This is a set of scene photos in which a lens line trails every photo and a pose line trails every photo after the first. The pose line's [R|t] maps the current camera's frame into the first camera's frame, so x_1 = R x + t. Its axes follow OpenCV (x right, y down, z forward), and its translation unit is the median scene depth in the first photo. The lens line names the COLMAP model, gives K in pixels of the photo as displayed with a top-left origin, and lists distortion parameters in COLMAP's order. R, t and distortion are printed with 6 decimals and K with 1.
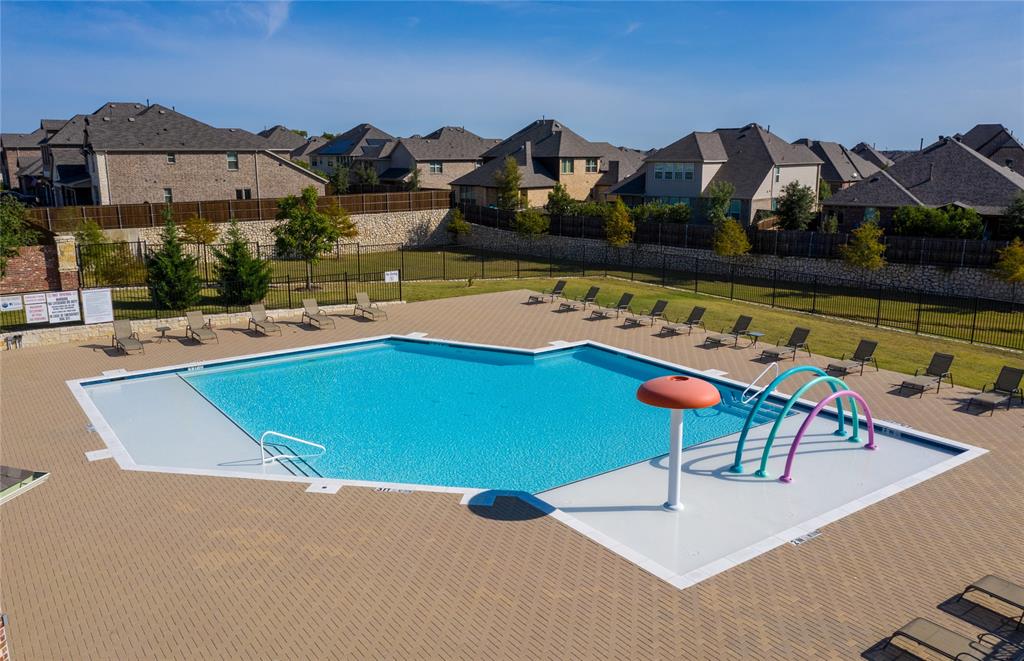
lens RADIAL K [[808.2, 0, 517.2], [0, 808.2, 324.3], [0, 0, 1]] dist [0.000591, 0.007342]
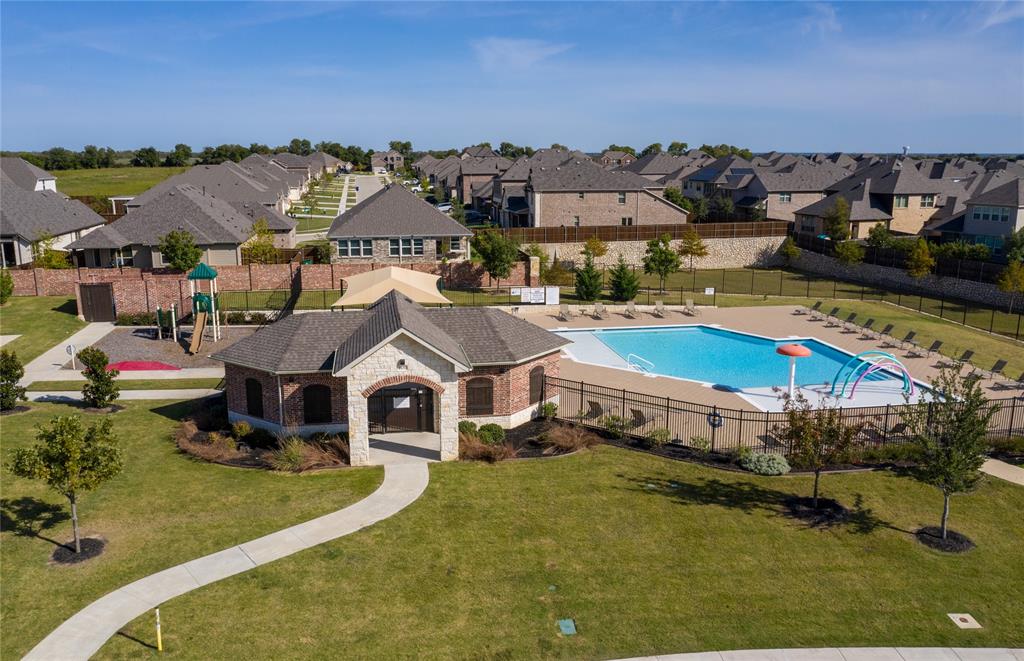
lens RADIAL K [[808.2, 0, 516.6], [0, 808.2, 327.8], [0, 0, 1]] dist [0.000591, 0.007342]
pose [[0.898767, 0.090970, -0.428886, 0.101342], [-0.091171, 0.995632, 0.020123, 0.009234], [0.428843, 0.021016, 0.903135, -0.325781]]
